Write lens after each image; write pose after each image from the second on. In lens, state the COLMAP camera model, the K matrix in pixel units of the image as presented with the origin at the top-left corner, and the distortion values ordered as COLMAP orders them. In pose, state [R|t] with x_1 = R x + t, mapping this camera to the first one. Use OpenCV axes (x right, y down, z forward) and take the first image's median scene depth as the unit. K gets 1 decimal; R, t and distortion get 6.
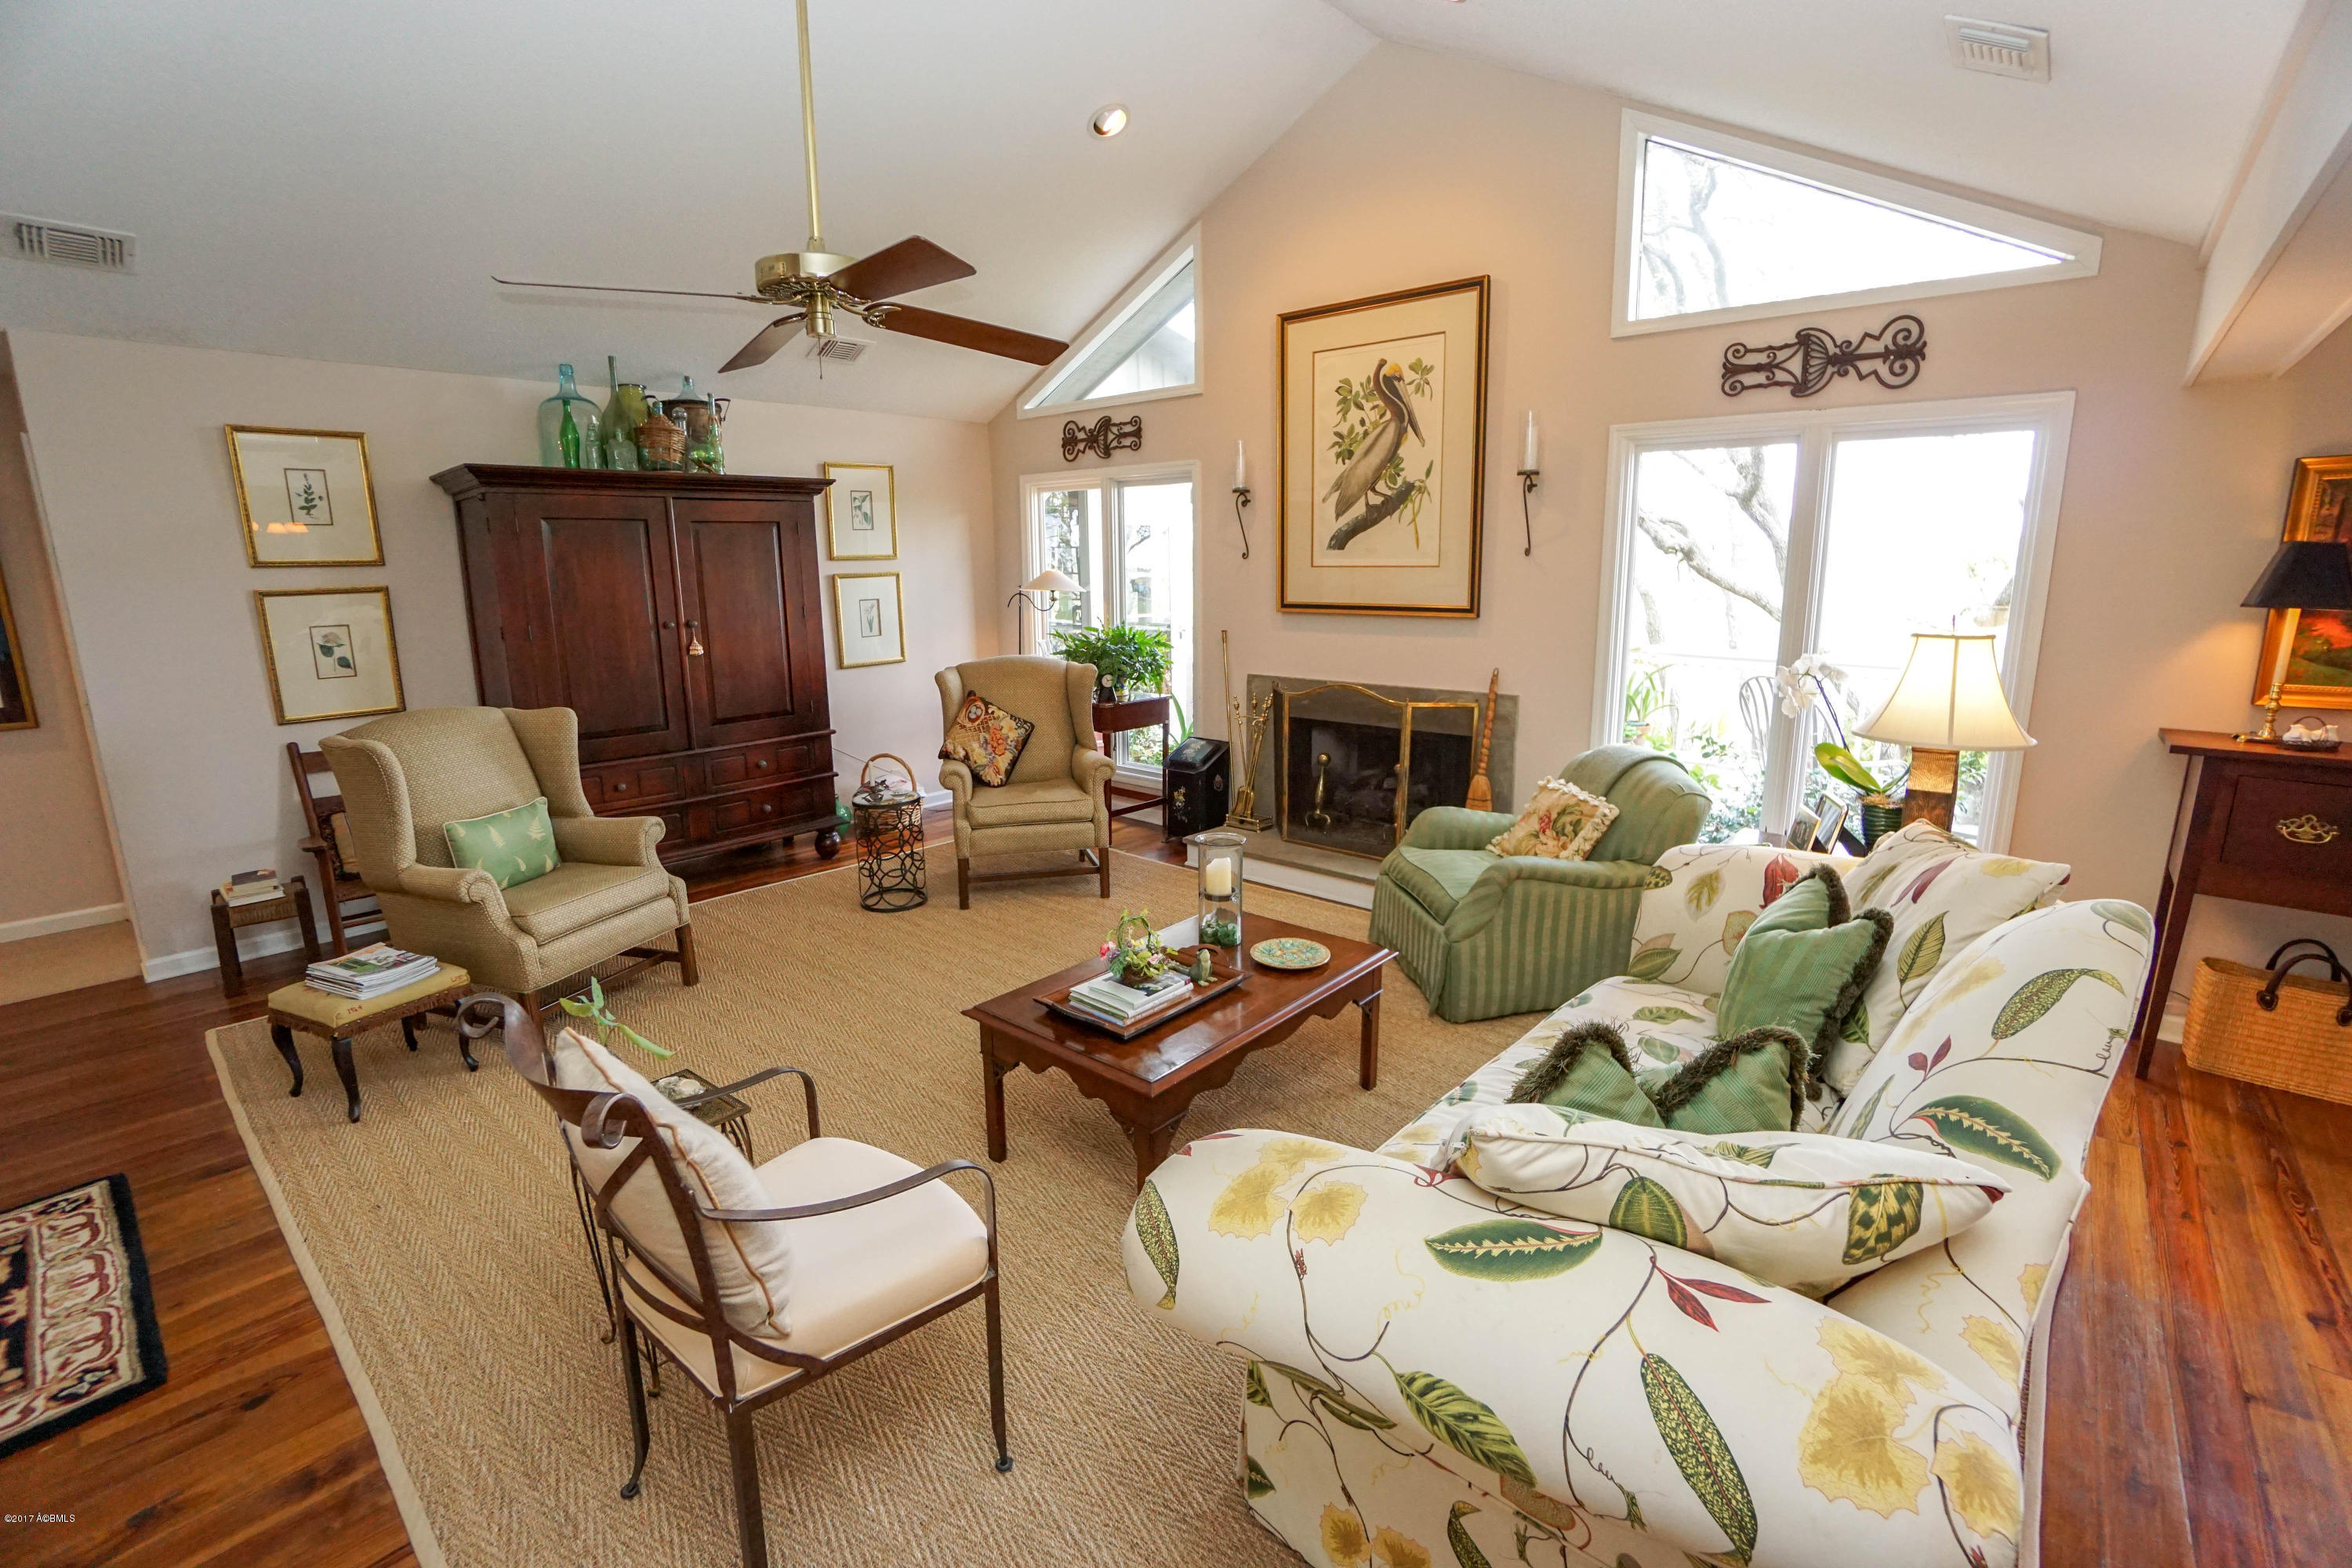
lens RADIAL K [[1037.5, 0, 1170.8], [0, 1037.5, 776.8], [0, 0, 1]] dist [-0.068130, 0.024481]
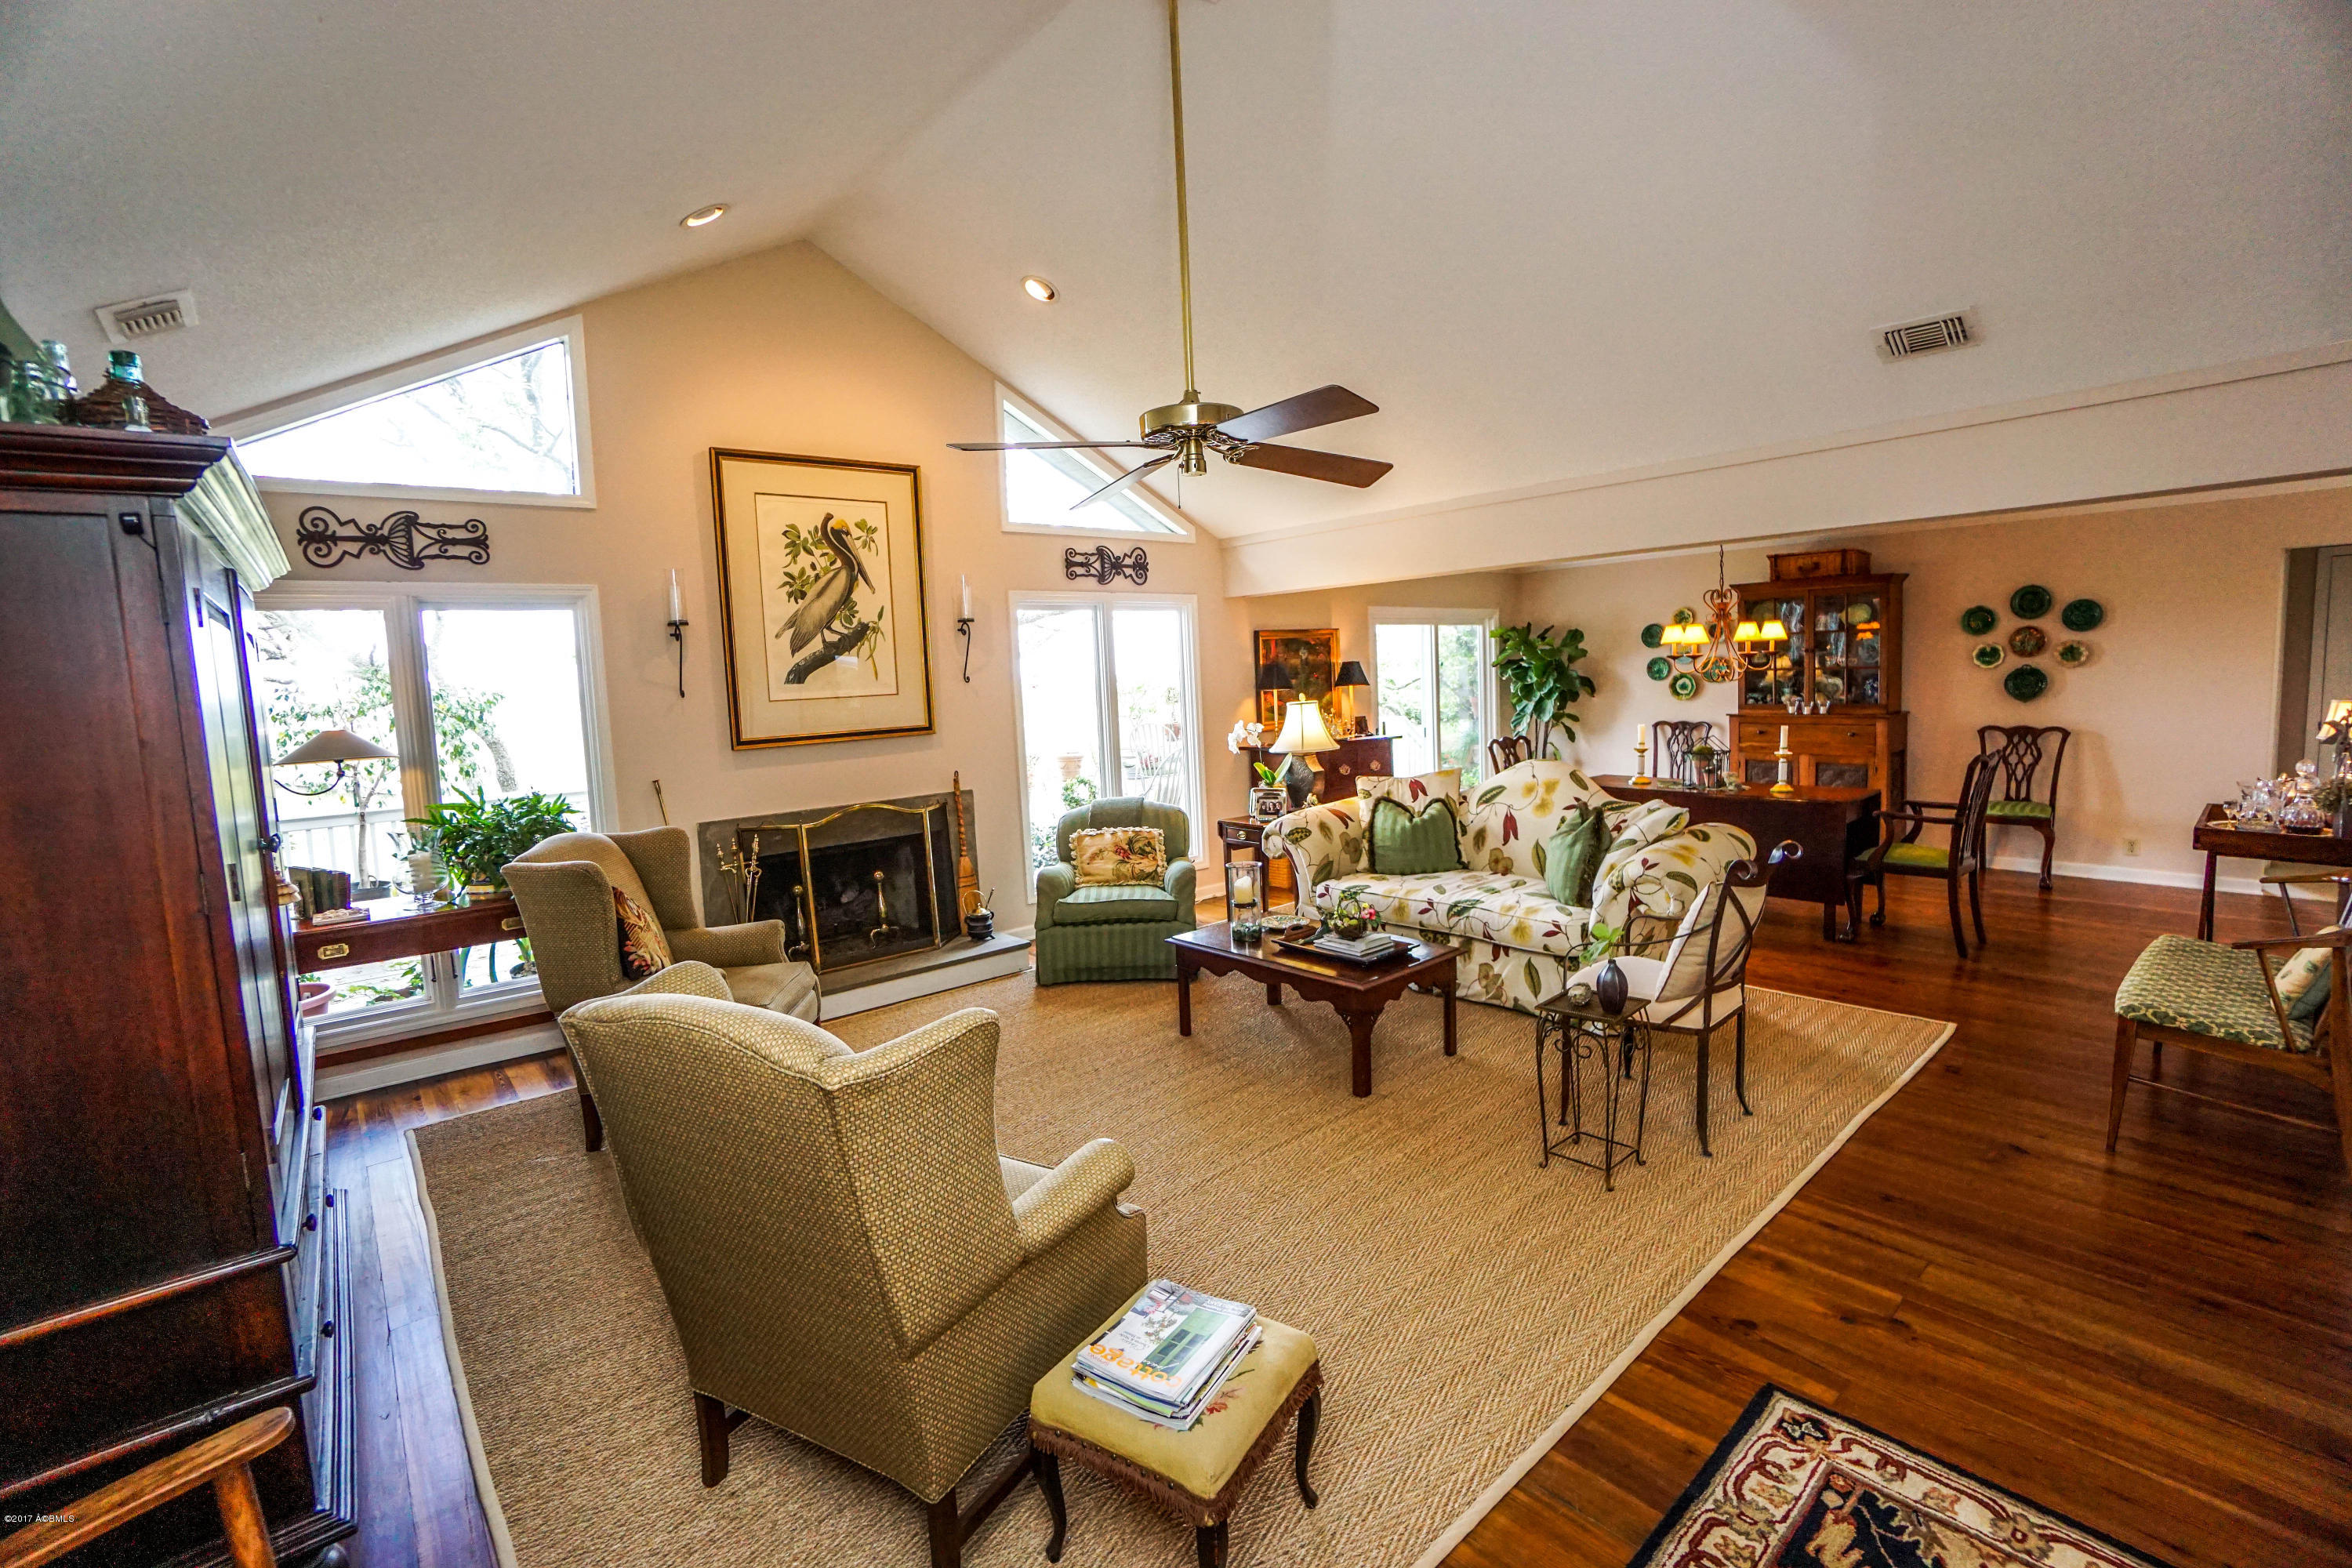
lens RADIAL K [[1037.5, 0, 1170.8], [0, 1037.5, 776.8], [0, 0, 1]] dist [-0.068130, 0.024481]
pose [[0.141173, -0.096214, 0.985298, -0.875521], [0.242360, 0.968340, 0.059832, -0.107756], [-0.959860, 0.230350, 0.160022, 0.534179]]
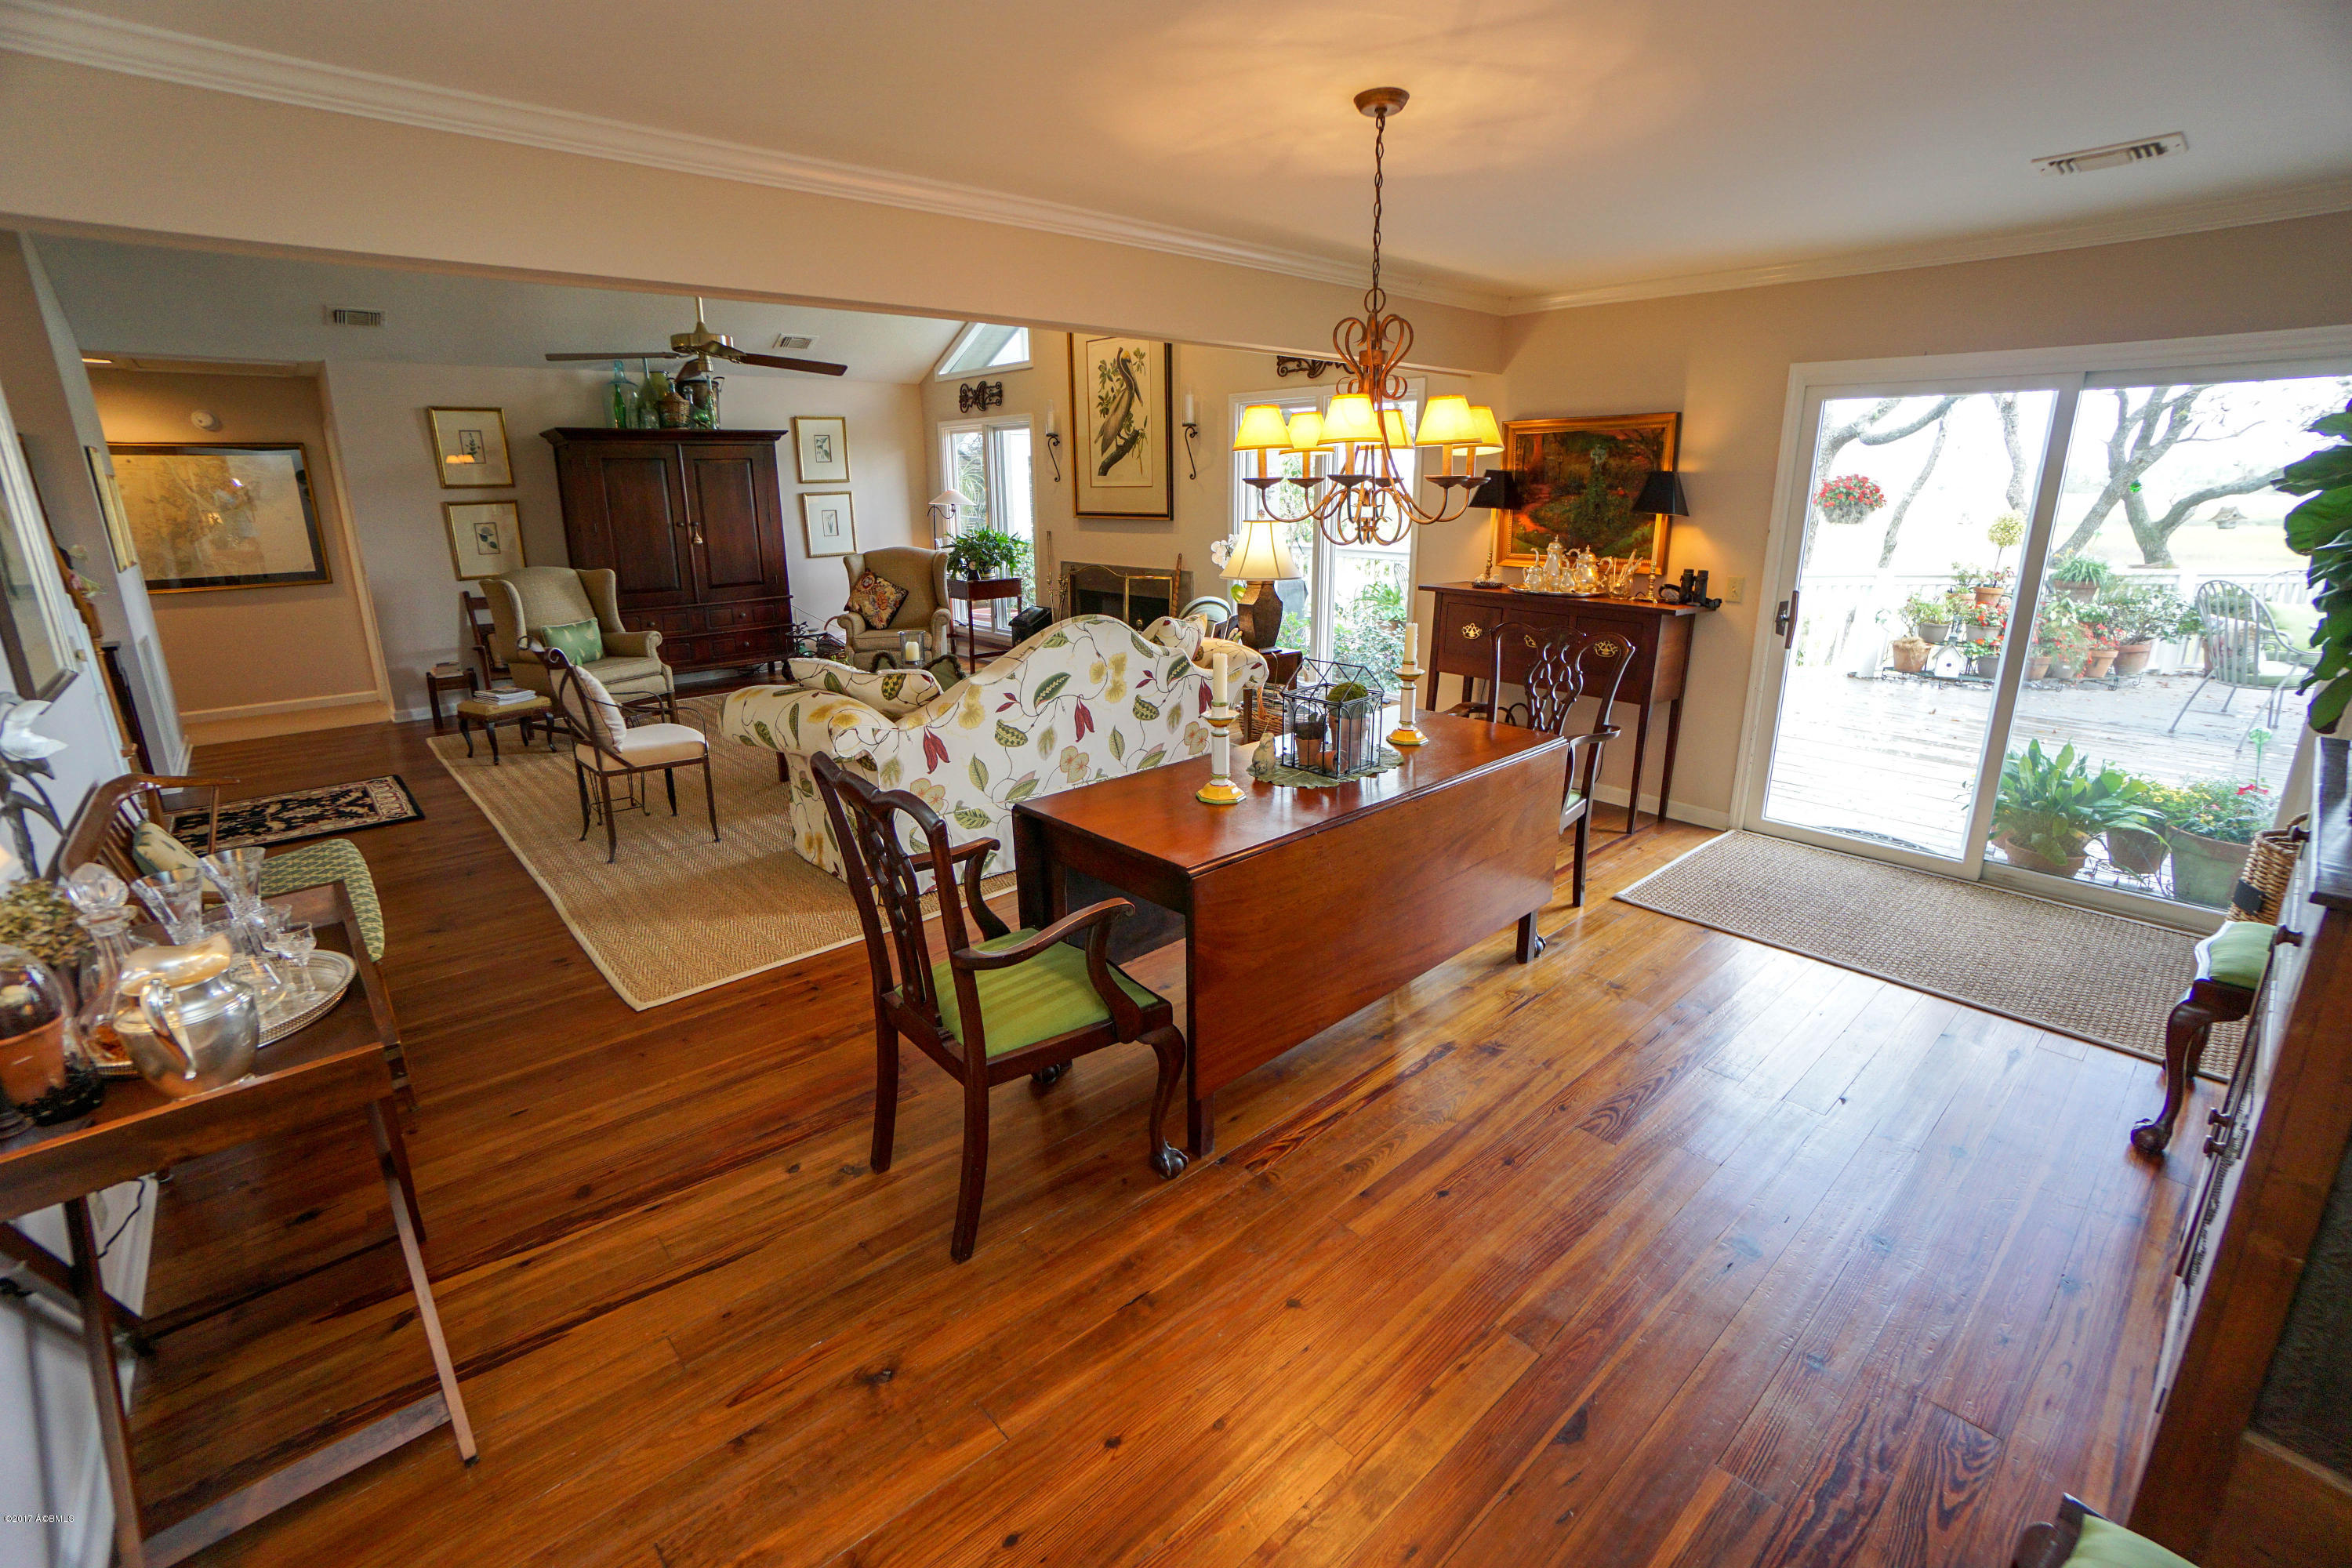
lens RADIAL K [[1037.5, 0, 1170.8], [0, 1037.5, 776.8], [0, 0, 1]] dist [-0.068130, 0.024481]
pose [[0.993154, 0.034033, -0.111747, 0.475000], [-0.025773, 0.996884, 0.074551, 0.109701], [0.113936, -0.071160, 0.990936, -0.541473]]
